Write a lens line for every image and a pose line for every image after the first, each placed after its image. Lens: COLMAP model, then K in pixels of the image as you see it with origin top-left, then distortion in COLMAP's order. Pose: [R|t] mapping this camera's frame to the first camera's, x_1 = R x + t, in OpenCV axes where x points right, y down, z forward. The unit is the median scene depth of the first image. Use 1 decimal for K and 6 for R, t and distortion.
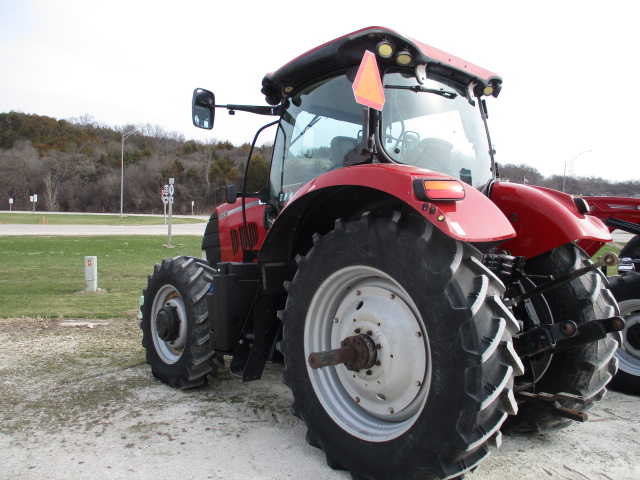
lens RADIAL K [[530.2, 0, 315.4], [0, 530.2, 240.3], [0, 0, 1]] dist [-0.034972, 0.011445]
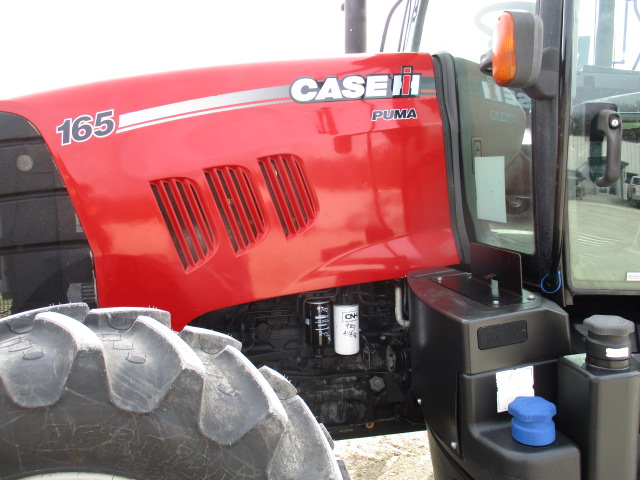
lens RADIAL K [[530.2, 0, 321.9], [0, 530.2, 236.9], [0, 0, 1]] dist [-0.034972, 0.011445]
pose [[0.514848, -0.120165, 0.848818, -0.562749], [0.020658, 0.991579, 0.127845, -0.038836], [-0.857032, -0.048286, 0.512995, 1.212346]]
